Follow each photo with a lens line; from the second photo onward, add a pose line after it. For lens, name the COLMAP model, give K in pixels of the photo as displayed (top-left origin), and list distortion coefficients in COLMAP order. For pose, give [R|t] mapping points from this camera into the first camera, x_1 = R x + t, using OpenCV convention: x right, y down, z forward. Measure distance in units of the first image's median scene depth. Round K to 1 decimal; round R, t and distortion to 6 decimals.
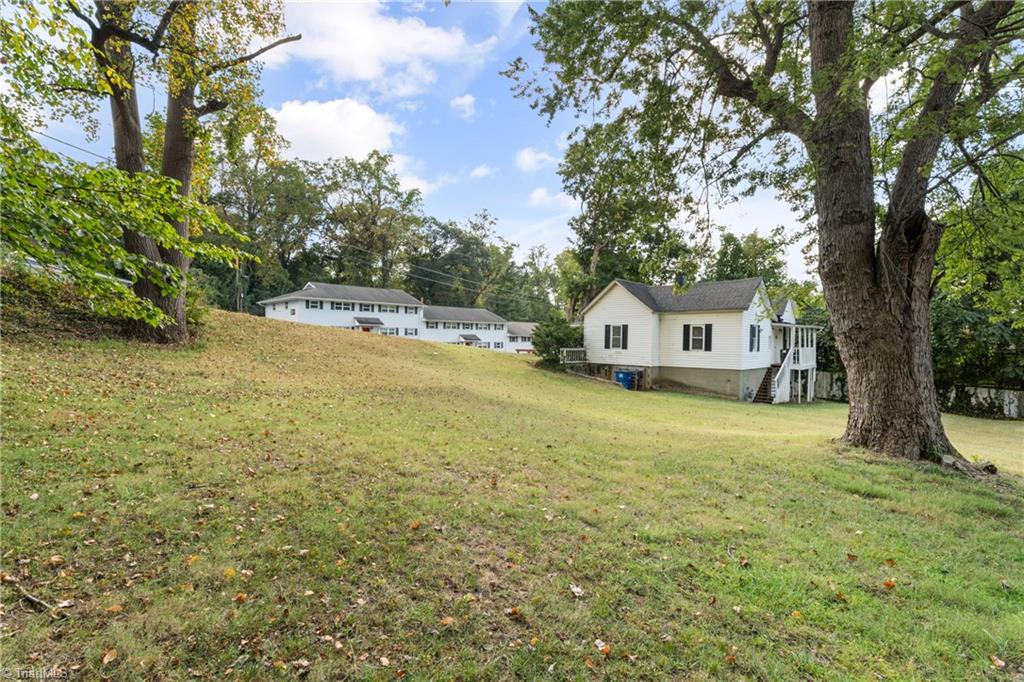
lens RADIAL K [[471.2, 0, 512.3], [0, 471.2, 338.2], [0, 0, 1]] dist [-0.000123, 0.000020]
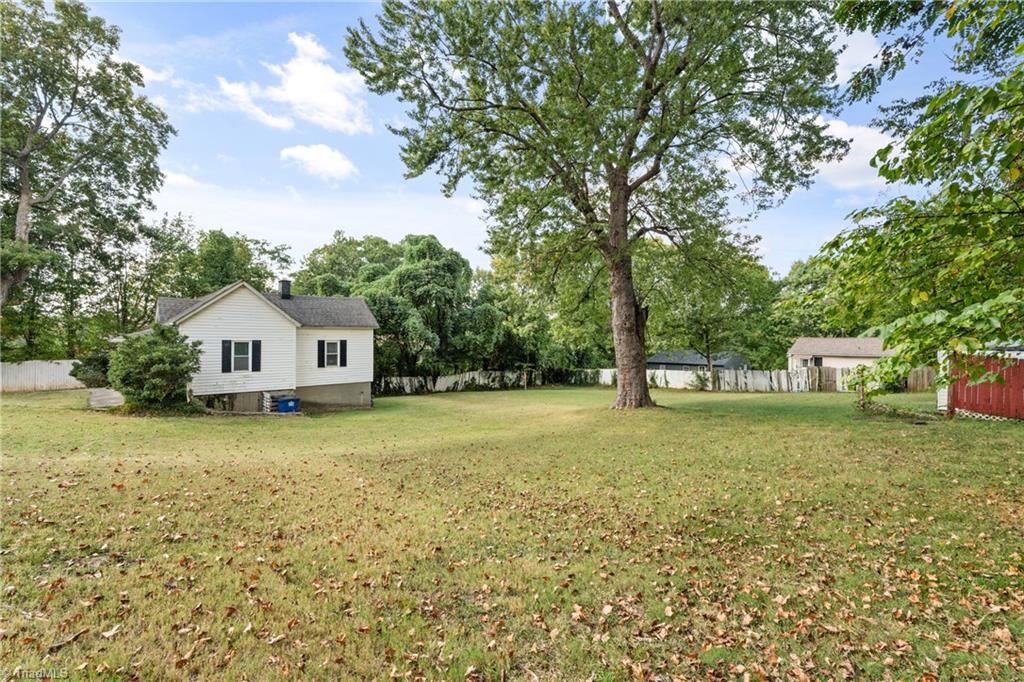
lens RADIAL K [[471.2, 0, 512.1], [0, 471.2, 340.5], [0, 0, 1]] dist [-0.000123, 0.000020]
pose [[0.106179, -0.001688, 0.994346, -0.542140], [0.036452, 0.999333, -0.002196, -0.012585], [-0.993679, 0.036479, 0.106170, 0.511208]]
